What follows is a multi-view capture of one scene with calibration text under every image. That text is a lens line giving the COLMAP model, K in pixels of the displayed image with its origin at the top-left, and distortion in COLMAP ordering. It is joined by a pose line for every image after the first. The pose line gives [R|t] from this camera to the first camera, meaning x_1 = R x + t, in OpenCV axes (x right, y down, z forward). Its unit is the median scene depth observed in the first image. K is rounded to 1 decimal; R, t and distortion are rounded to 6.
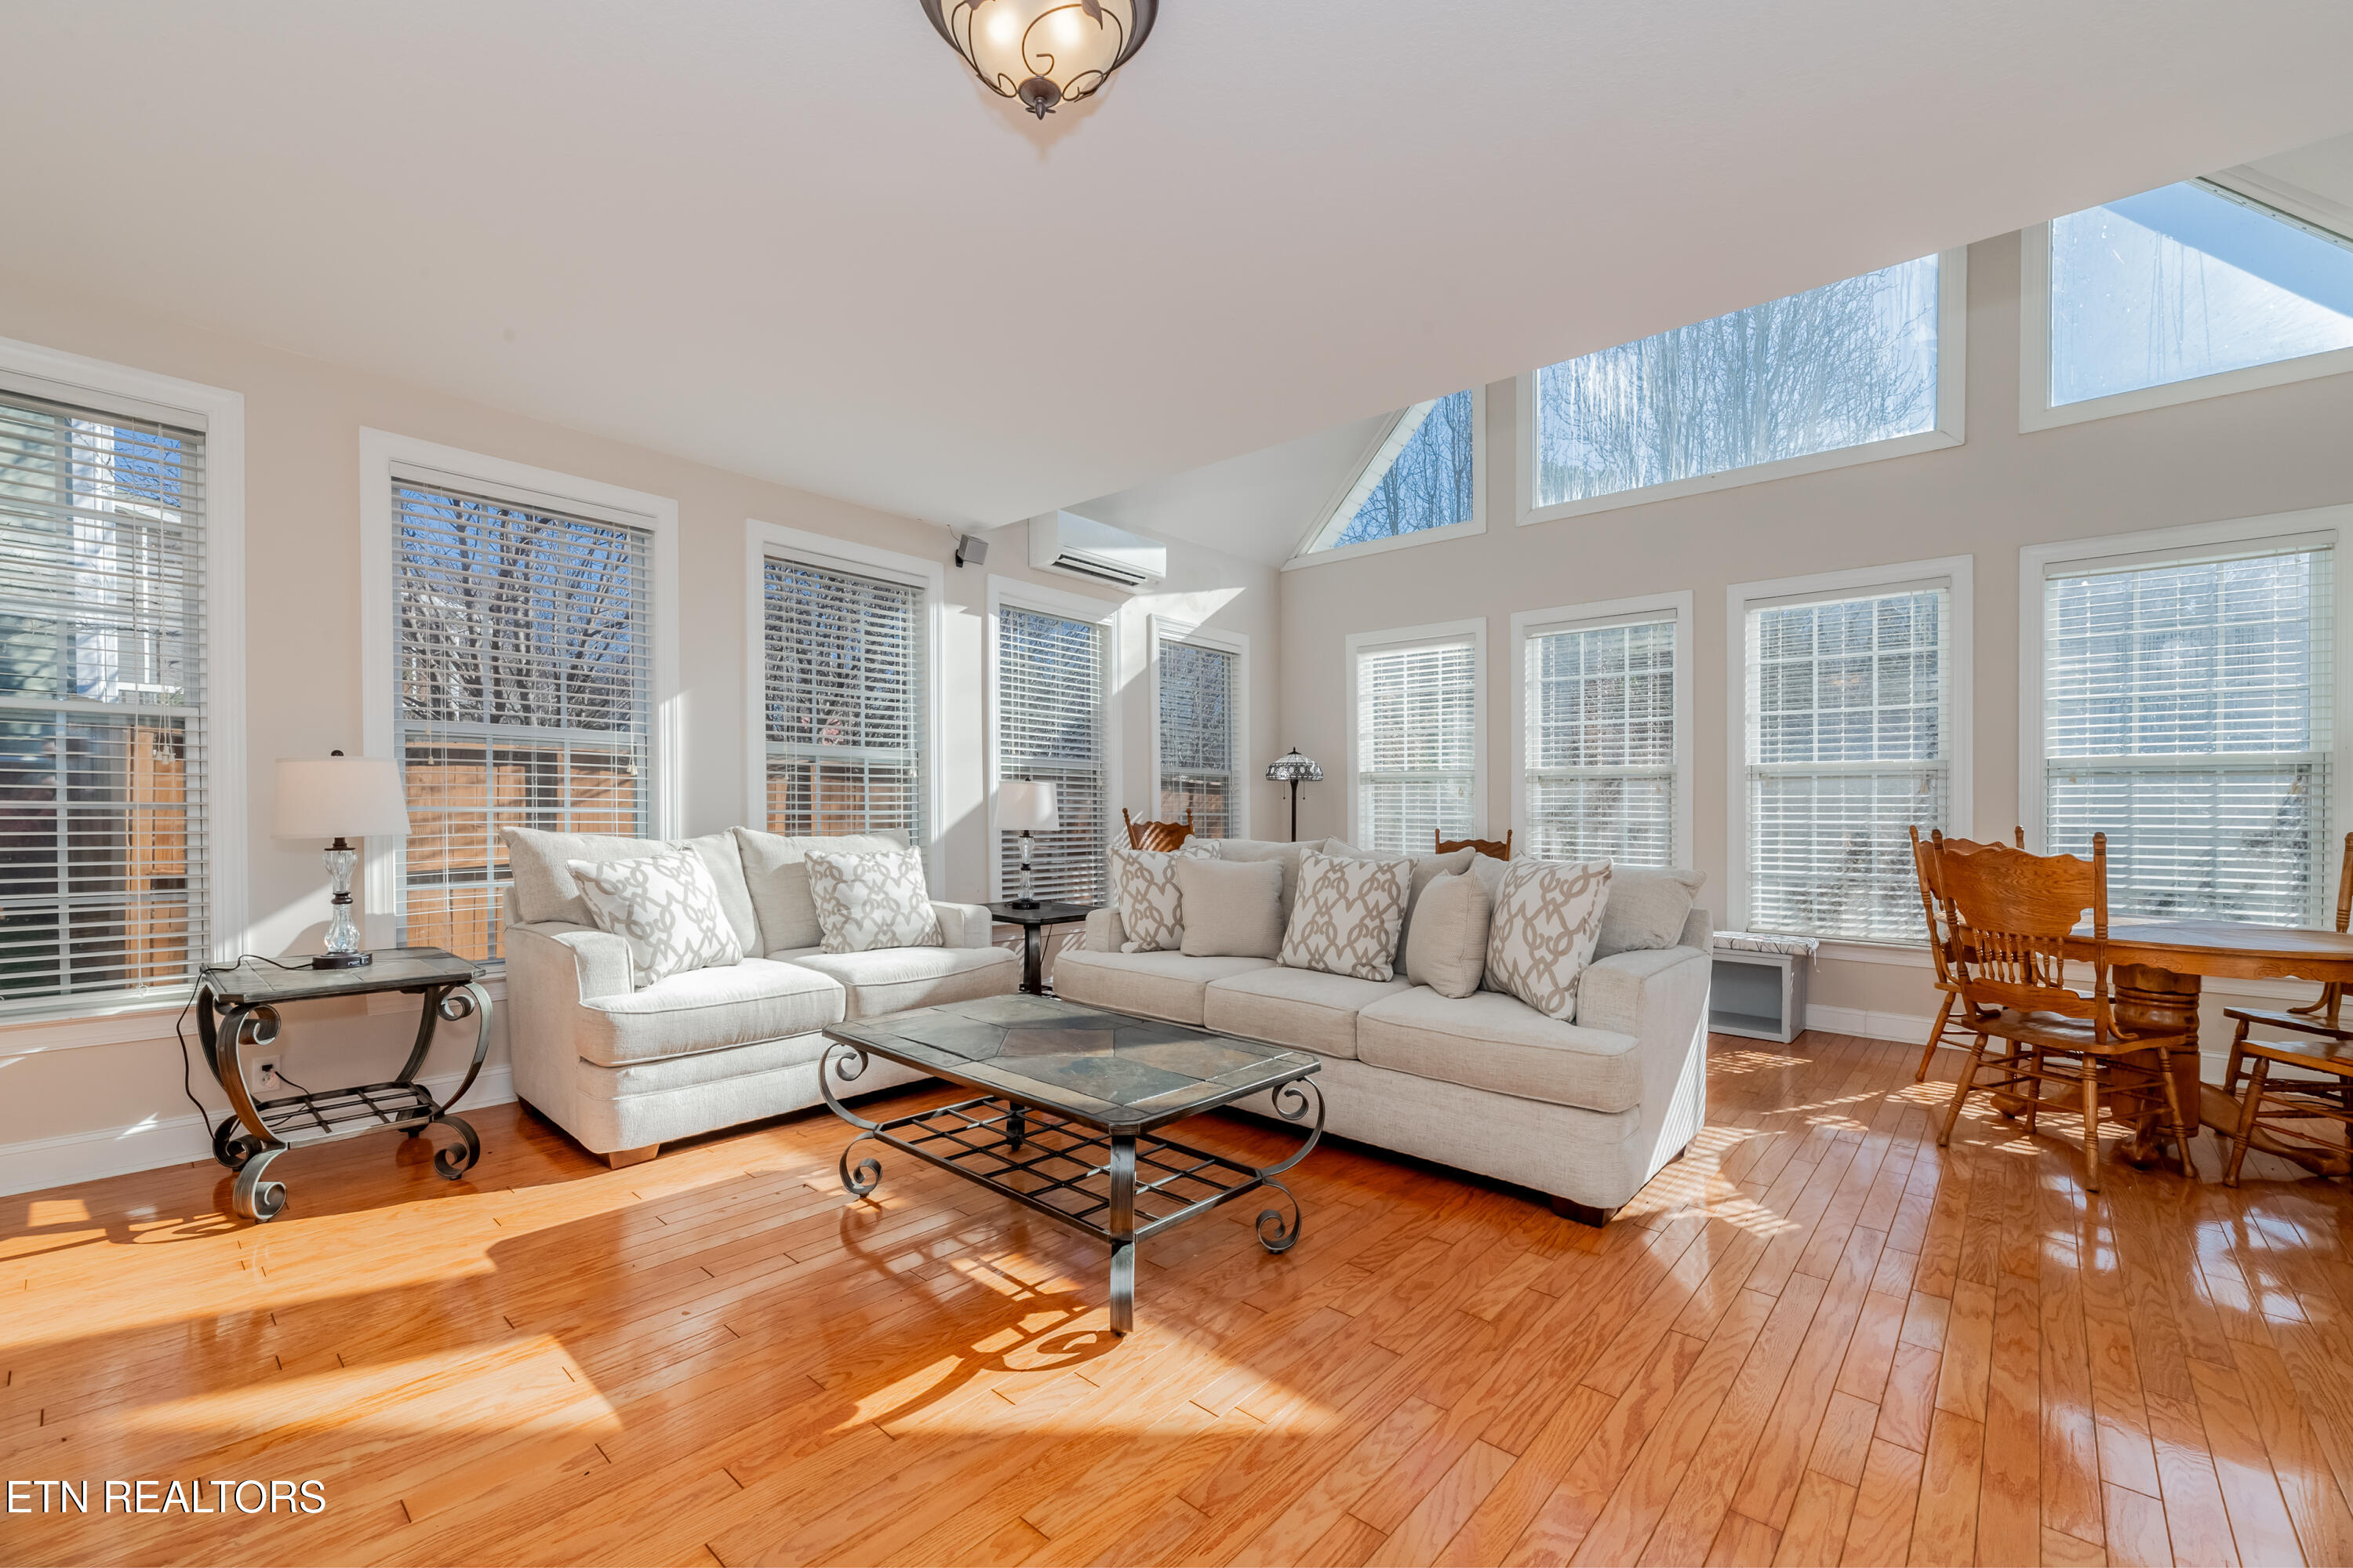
lens RADIAL K [[950.5, 0, 1257.1], [0, 950.5, 815.8], [0, 0, 1]] dist [-0.000076, -0.000111]
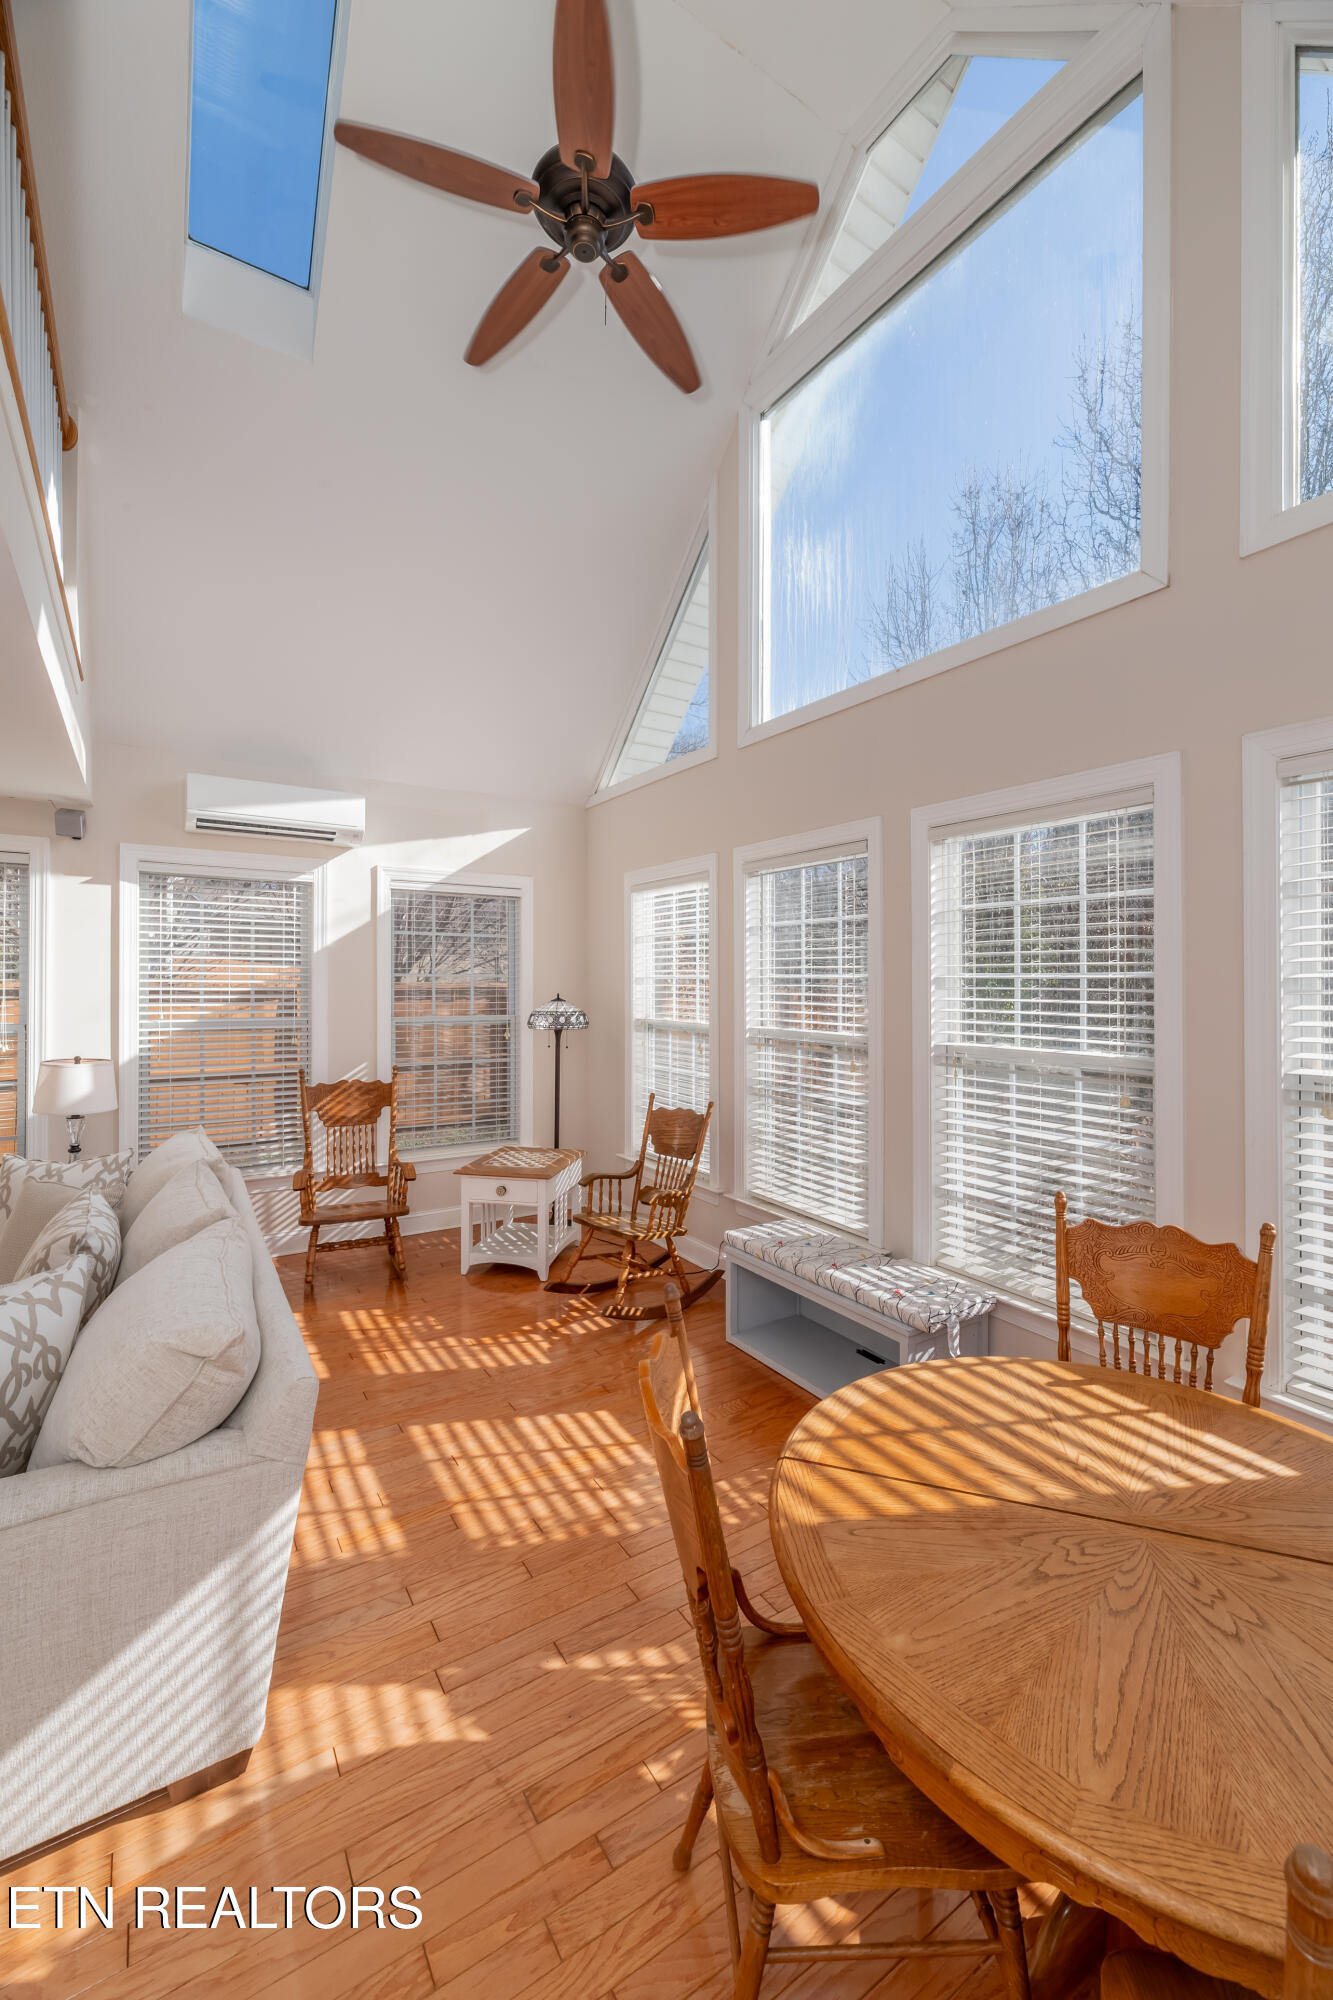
lens RADIAL K [[807.9, 0, 717.3], [0, 807.9, 982.8], [0, 0, 1]] dist [-0.000076, -0.000111]
pose [[0.963140, -0.000363, -0.268999, 0.451144], [-0.003214, 0.999912, -0.012858, -0.081807], [0.268980, 0.013248, 0.963055, 0.292594]]
